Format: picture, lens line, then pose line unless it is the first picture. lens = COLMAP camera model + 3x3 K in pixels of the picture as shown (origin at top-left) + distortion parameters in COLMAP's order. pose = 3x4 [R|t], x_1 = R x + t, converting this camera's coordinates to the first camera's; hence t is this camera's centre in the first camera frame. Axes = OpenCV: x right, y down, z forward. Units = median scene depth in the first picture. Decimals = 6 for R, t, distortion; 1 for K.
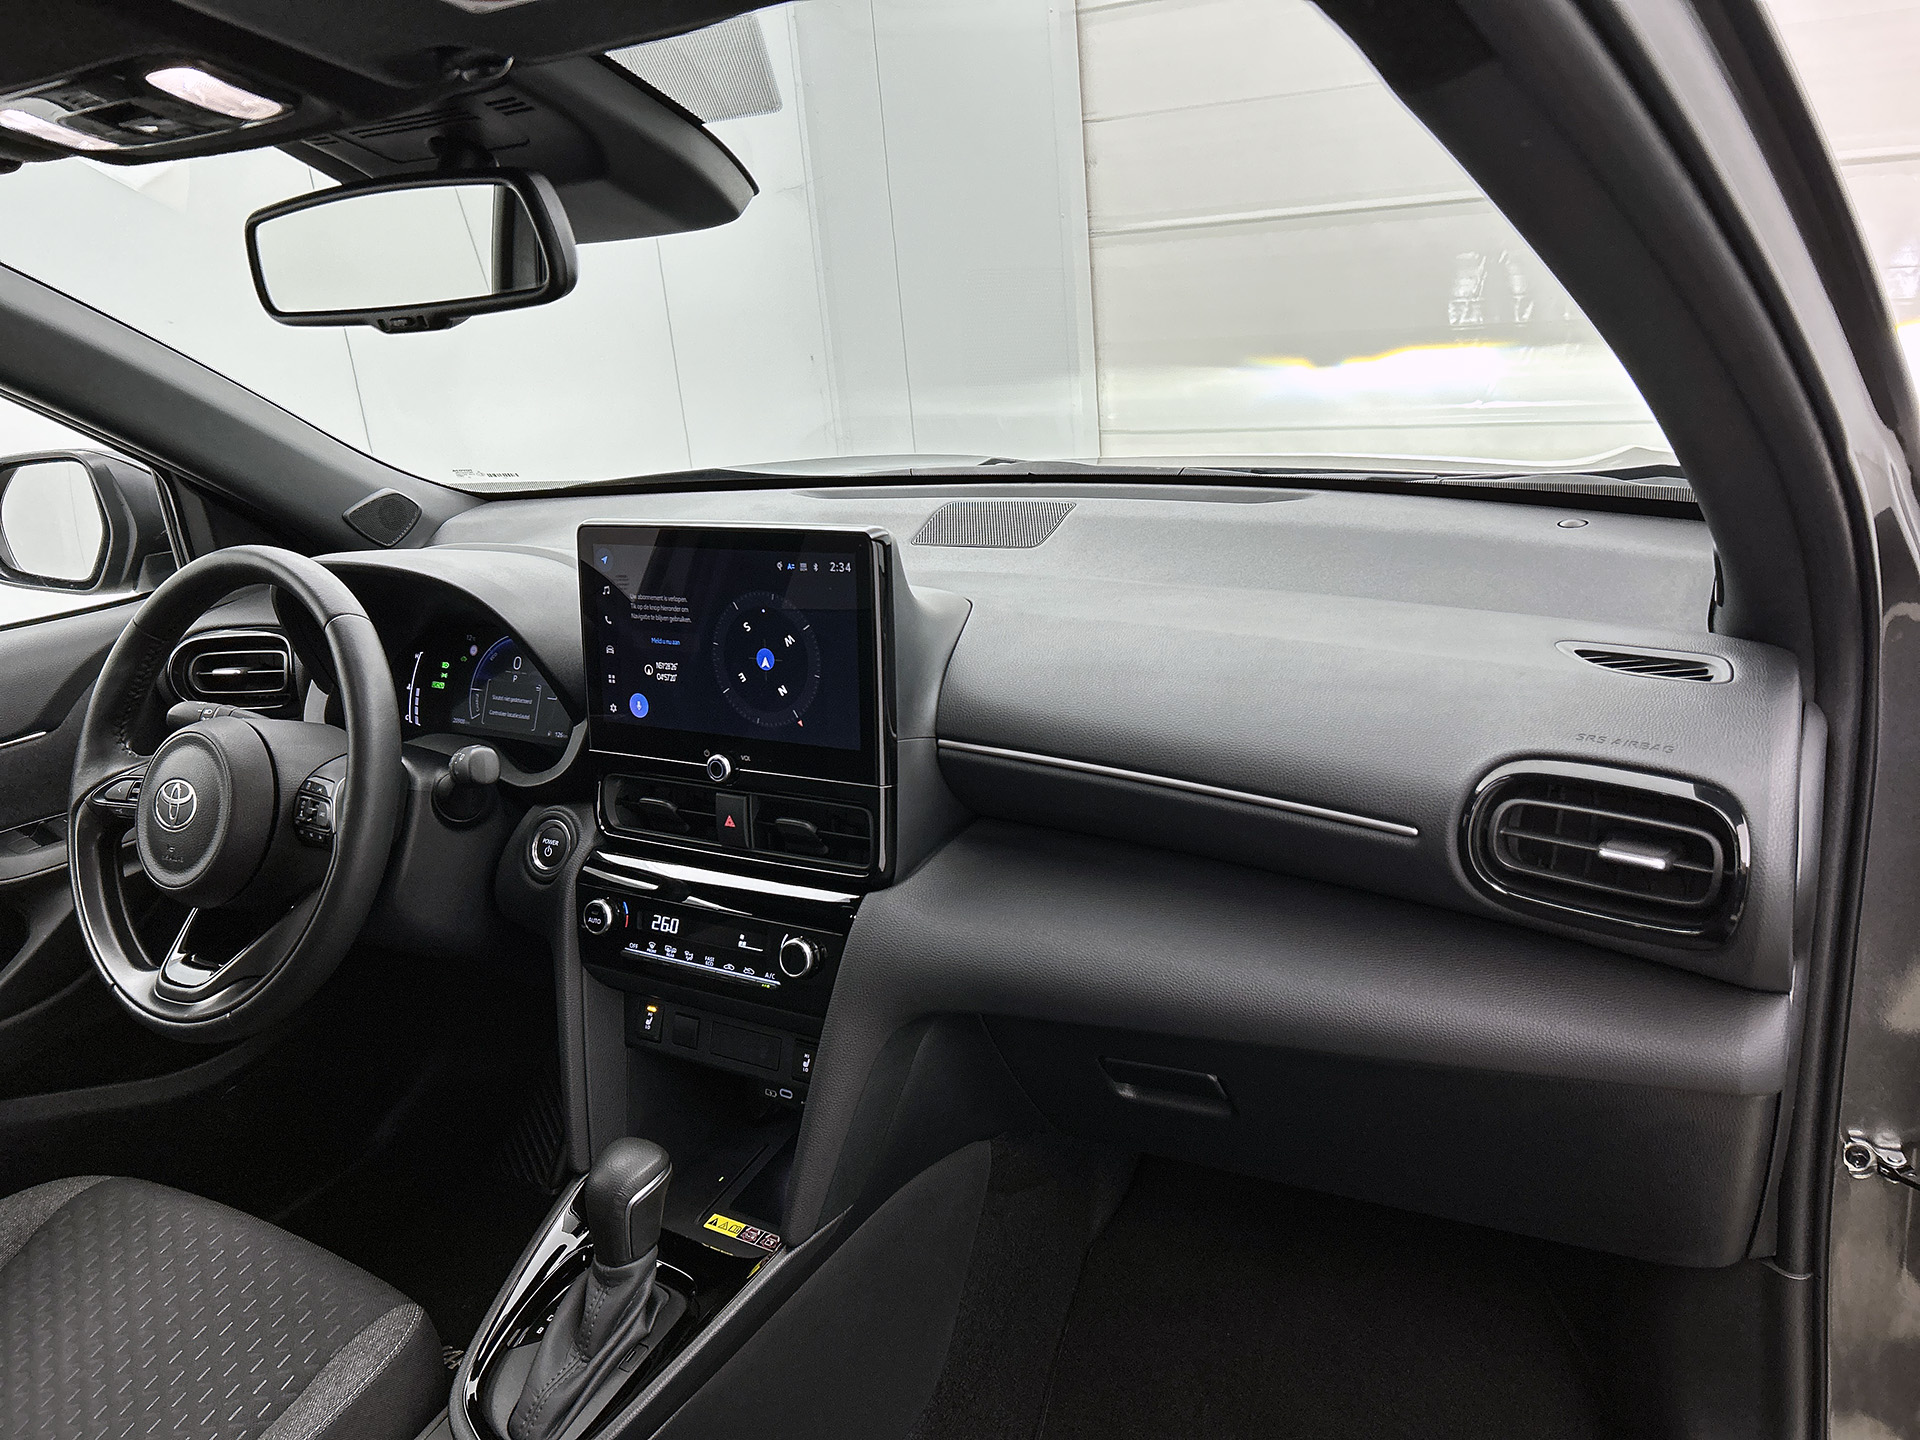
lens RADIAL K [[1456.0, 0, 974.3], [0, 1456.0, 720.4], [0, 0, 1]] dist [0.092383, -0.119390]
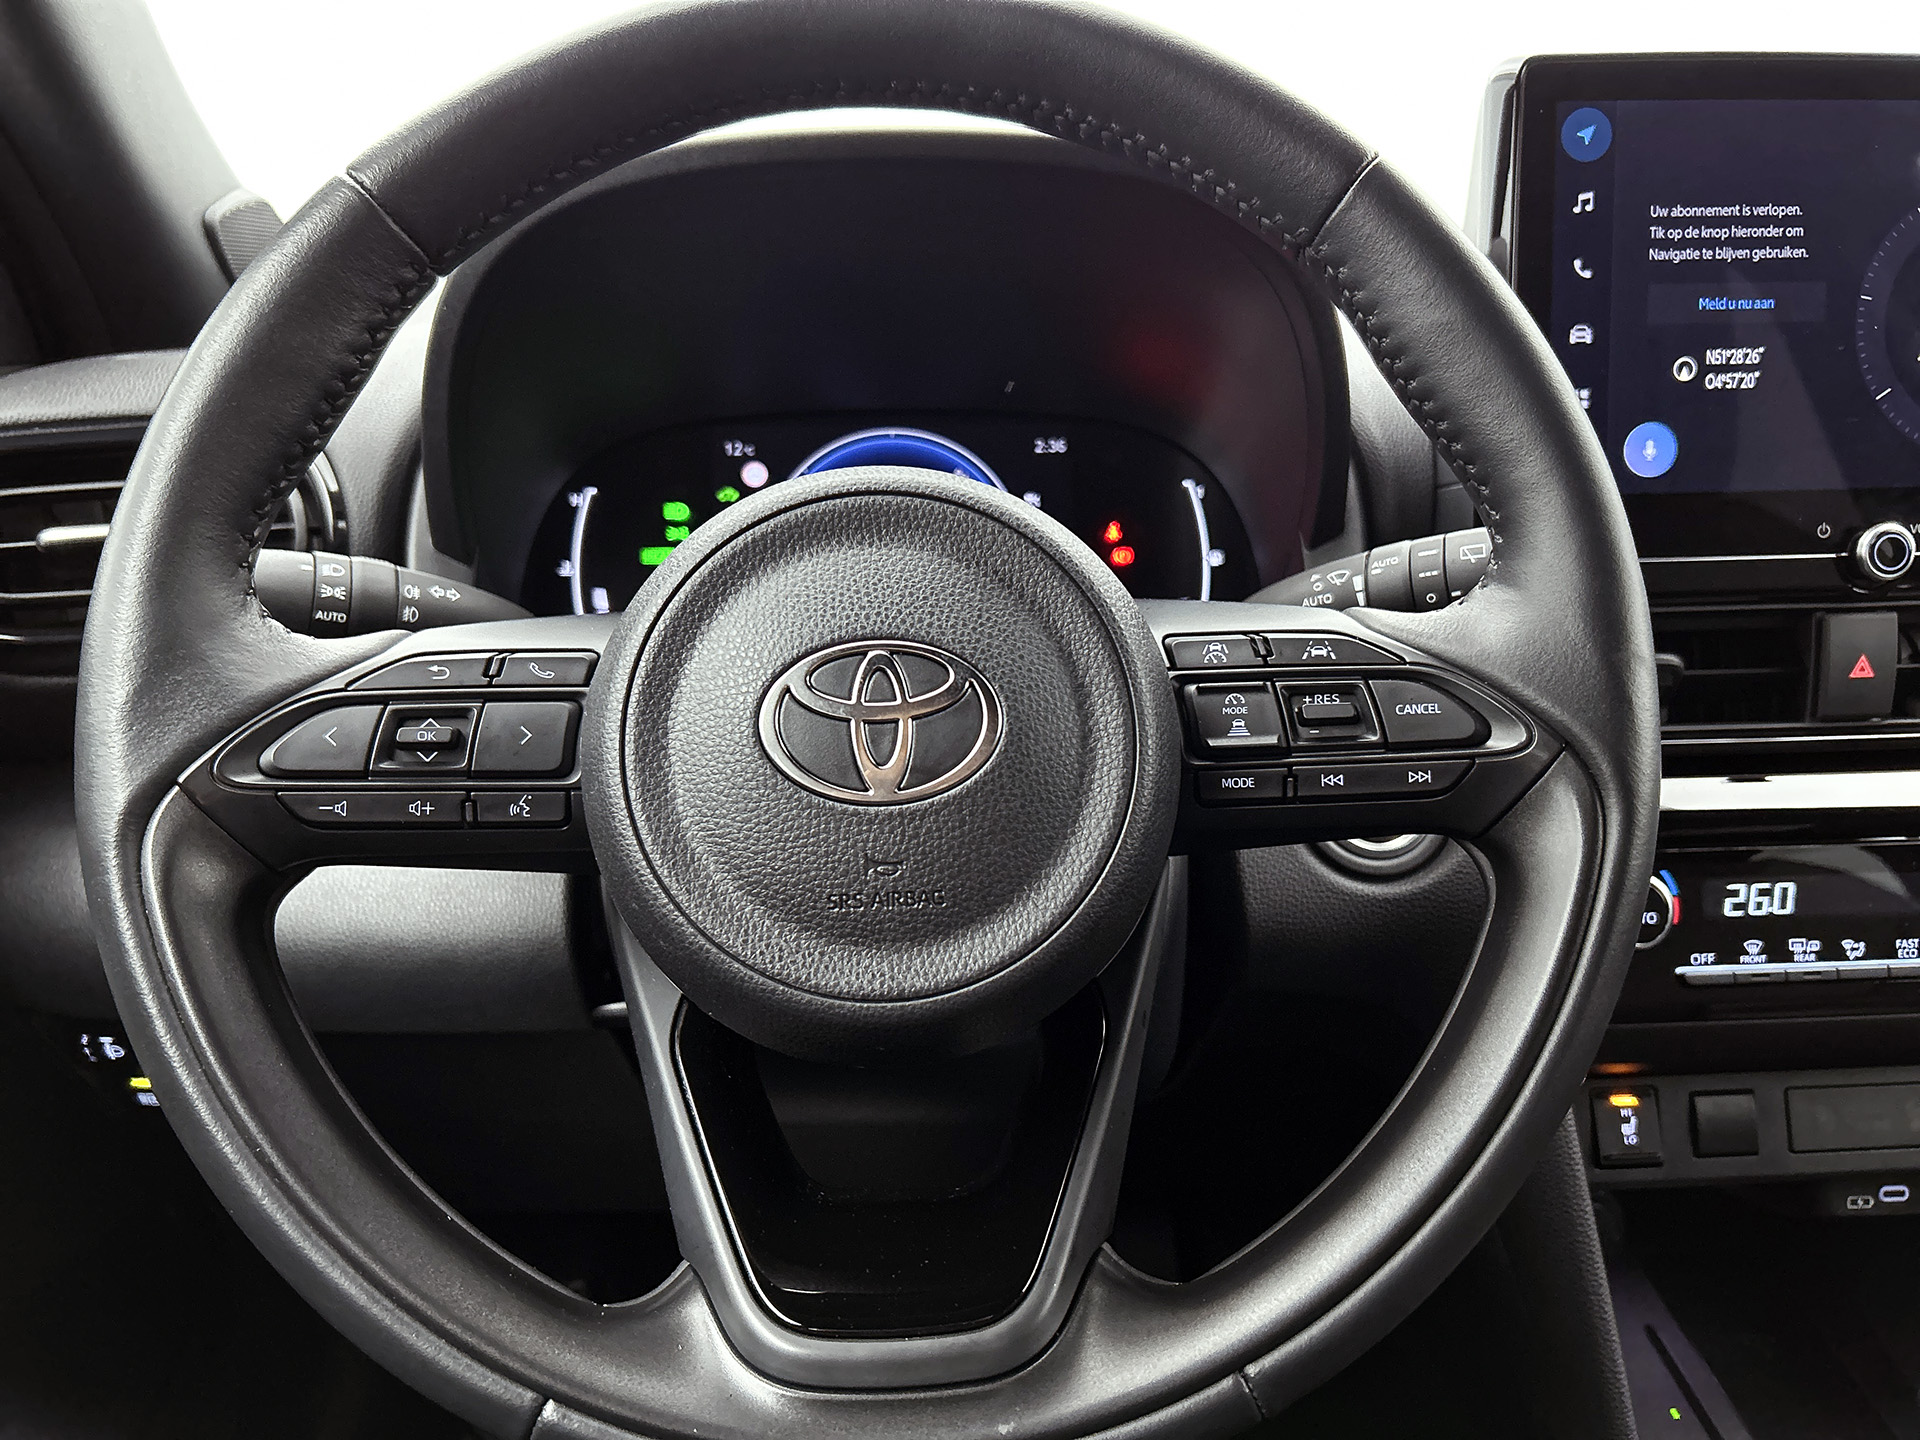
lens RADIAL K [[1456.0, 0, 974.3], [0, 1456.0, 720.4], [0, 0, 1]] dist [0.092383, -0.119390]
pose [[0.821338, -0.077246, 0.565188, -0.699703], [0.119911, 0.992031, -0.038672, 0.070281], [-0.557697, 0.099535, 0.824055, 0.750257]]
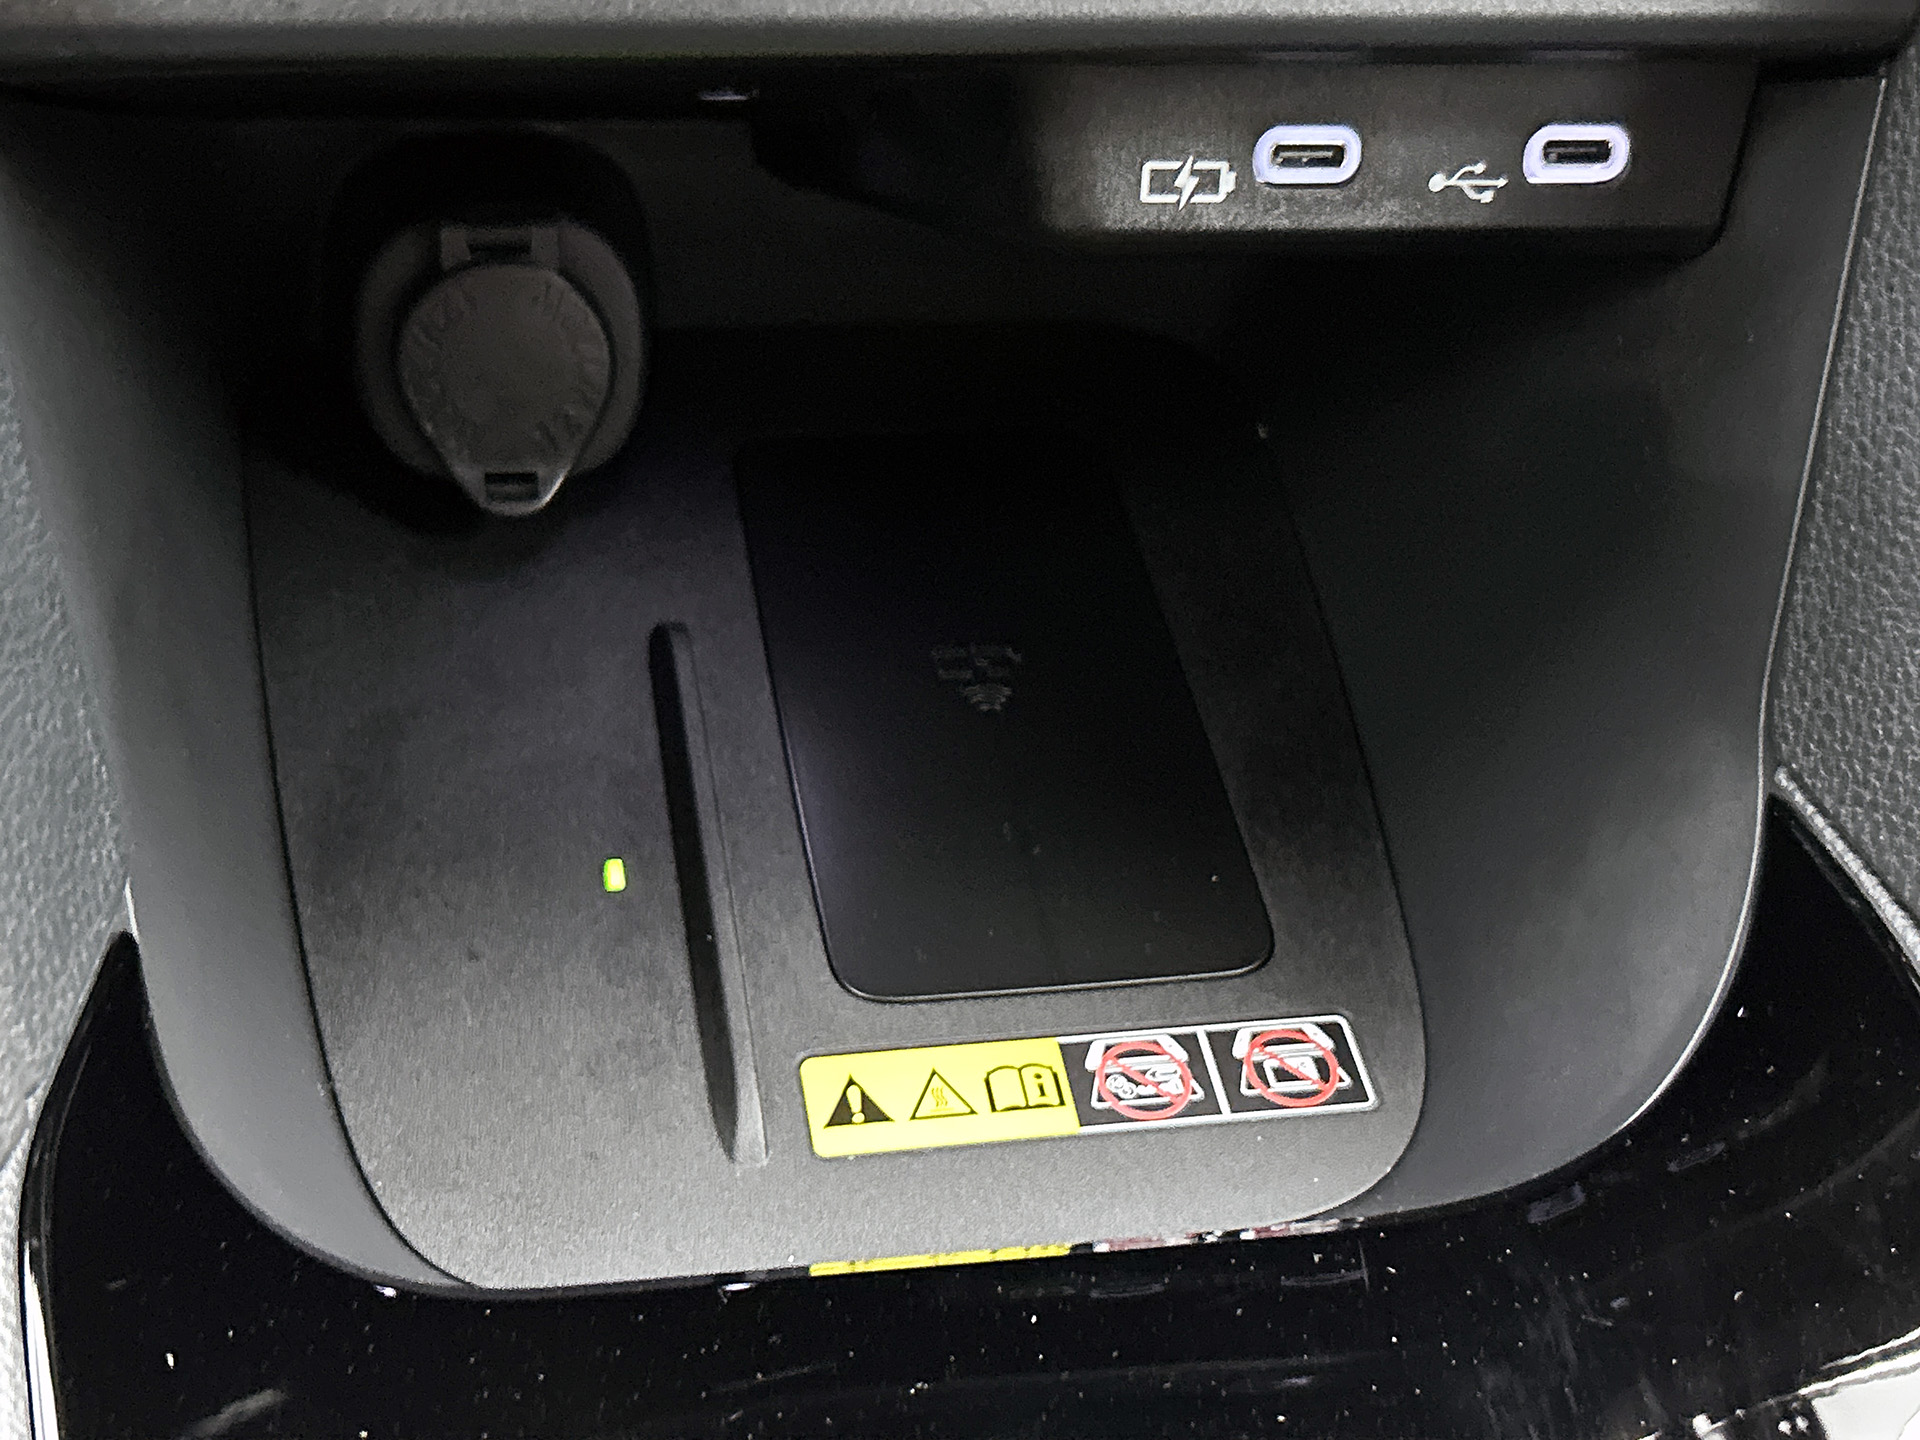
lens RADIAL K [[2637.5, 0, 960.0], [0, 2637.5, 720.0], [0, 0, 1]] dist [0.095034, -0.019336]
pose [[0.724575, -0.297286, 0.621782, -0.348374], [0.072981, 0.930208, 0.359704, 0.213421], [-0.685321, -0.215255, 0.695701, 0.844738]]
